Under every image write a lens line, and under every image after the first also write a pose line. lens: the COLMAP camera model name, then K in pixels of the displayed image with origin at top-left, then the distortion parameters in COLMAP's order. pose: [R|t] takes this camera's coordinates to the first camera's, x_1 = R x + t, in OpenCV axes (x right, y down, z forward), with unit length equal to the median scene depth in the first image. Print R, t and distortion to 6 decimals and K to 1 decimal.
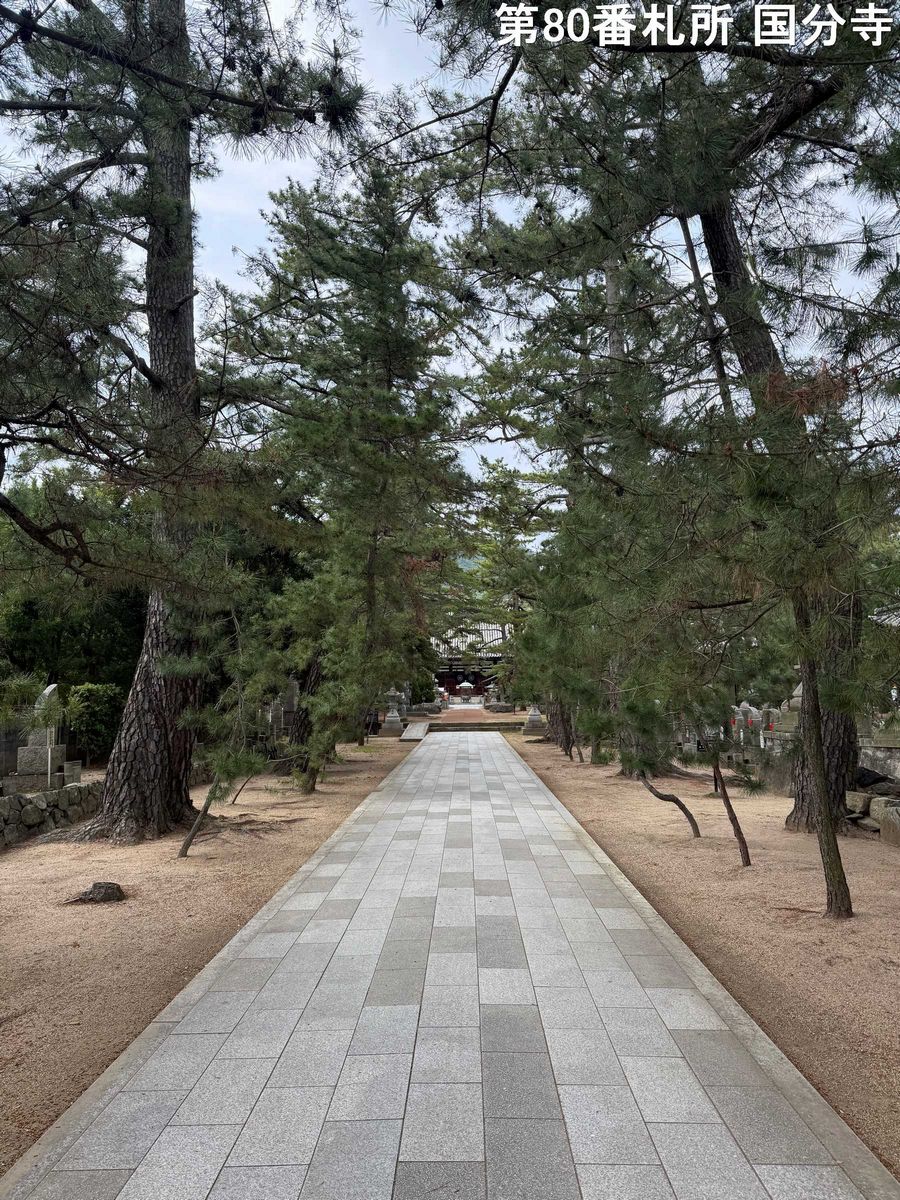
lens RADIAL K [[839.8, 0, 450.0], [0, 839.8, 600.0], [0, 0, 1]] dist [0.002030, -0.000085]
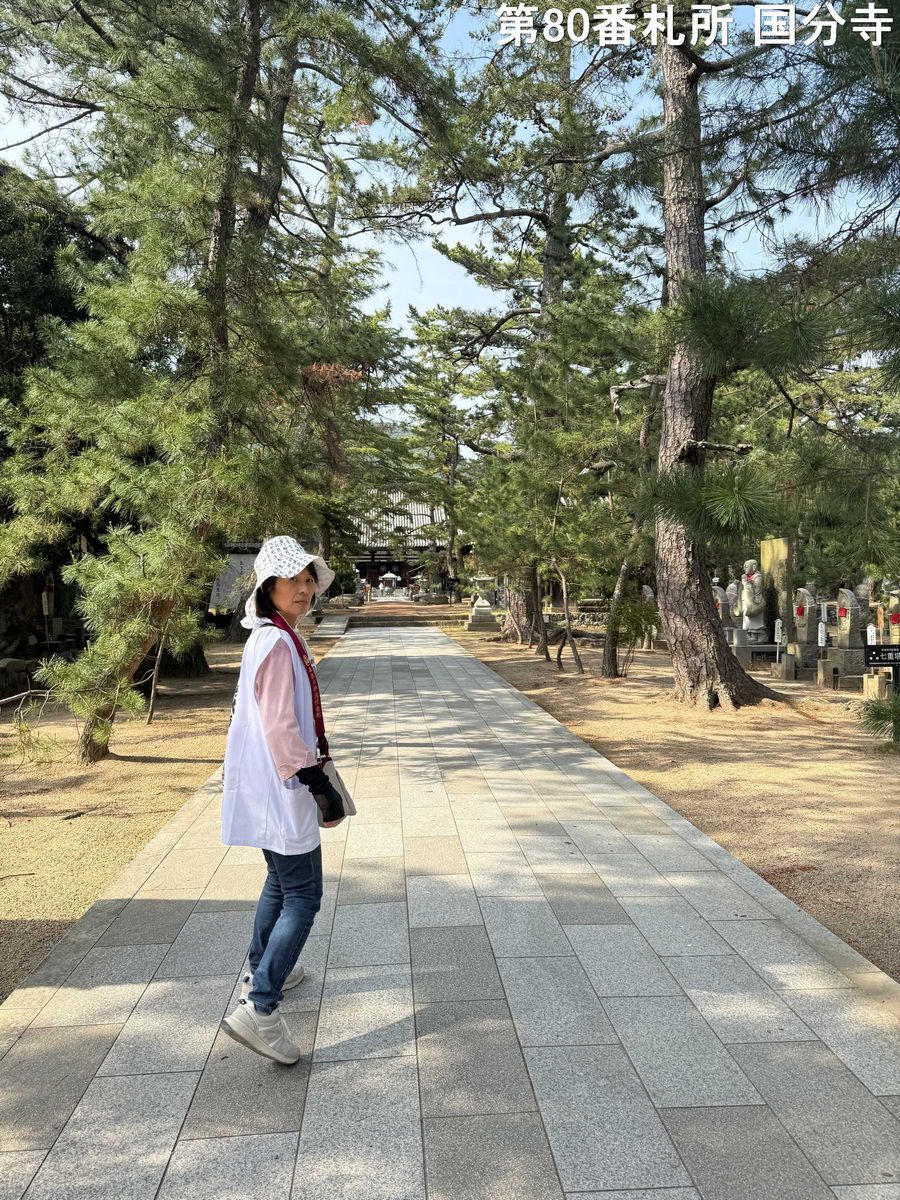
lens RADIAL K [[839.8, 0, 450.0], [0, 839.8, 600.0], [0, 0, 1]] dist [0.002030, -0.000085]
pose [[0.995557, -0.002235, 0.094139, -0.003289], [-0.009526, 0.992199, 0.124297, 0.020038], [-0.093683, -0.124642, 0.987769, 0.134684]]
